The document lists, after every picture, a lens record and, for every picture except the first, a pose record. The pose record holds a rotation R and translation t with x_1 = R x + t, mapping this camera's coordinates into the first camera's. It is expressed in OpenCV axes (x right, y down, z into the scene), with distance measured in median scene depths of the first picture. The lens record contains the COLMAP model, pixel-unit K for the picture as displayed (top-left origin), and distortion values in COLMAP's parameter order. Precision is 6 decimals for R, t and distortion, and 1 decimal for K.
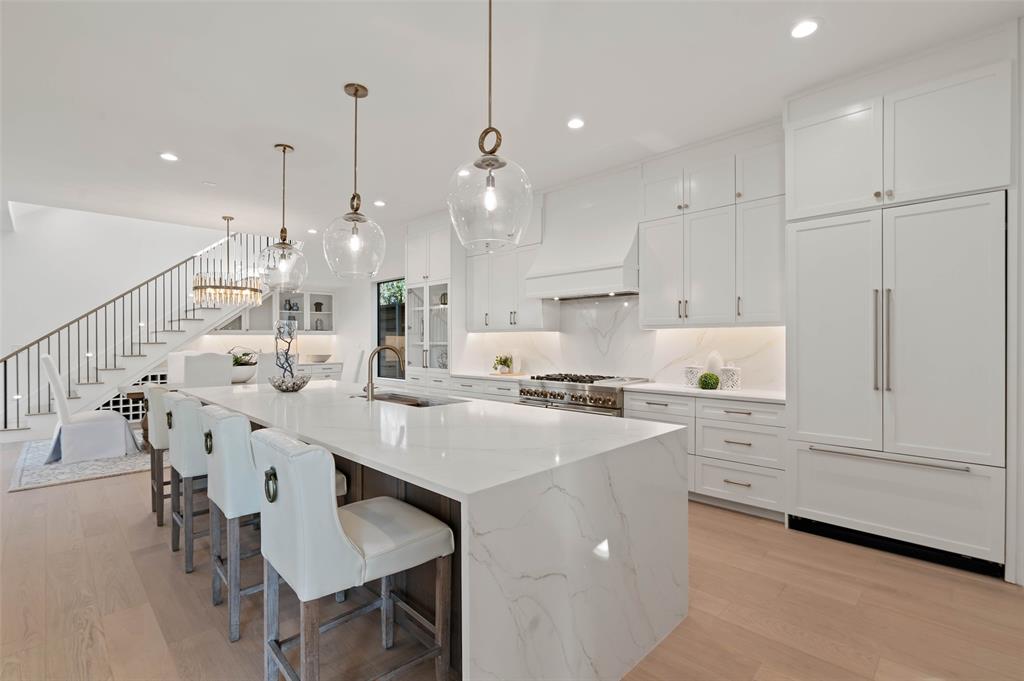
lens RADIAL K [[470.5, 0, 511.6], [0, 470.5, 344.4], [0, 0, 1]] dist [-0.008099, 0.000301]
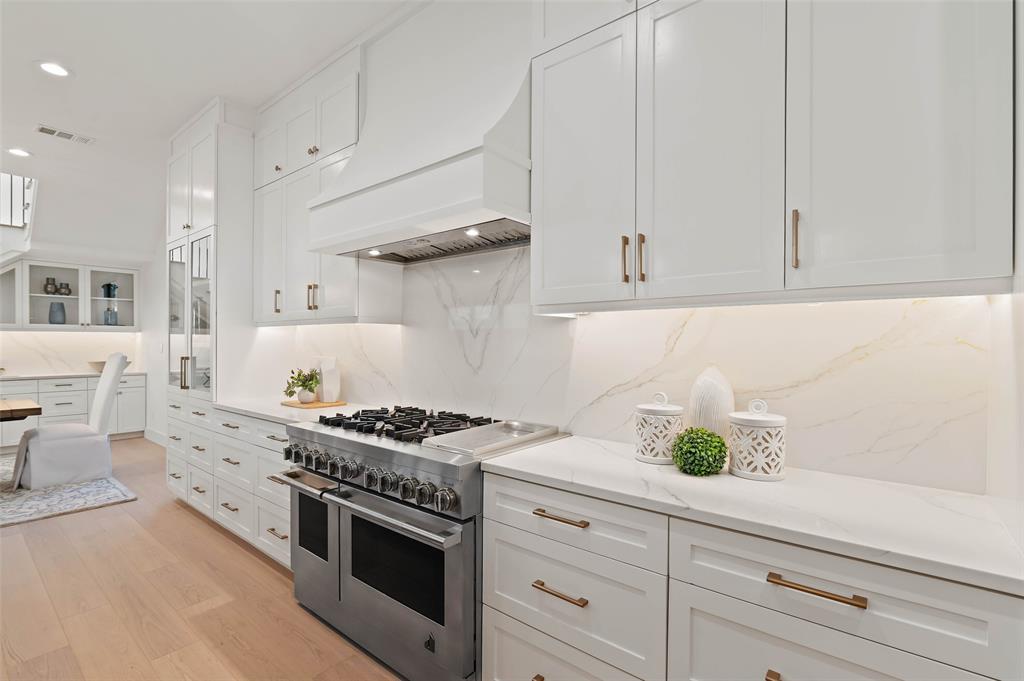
lens RADIAL K [[470.5, 0, 511.6], [0, 470.5, 344.4], [0, 0, 1]] dist [-0.008099, 0.000301]
pose [[0.994792, 0.006465, 0.101716, 0.185240], [-0.005876, 0.999964, -0.006081, -0.002579], [-0.101752, 0.005452, 0.994795, 0.512463]]
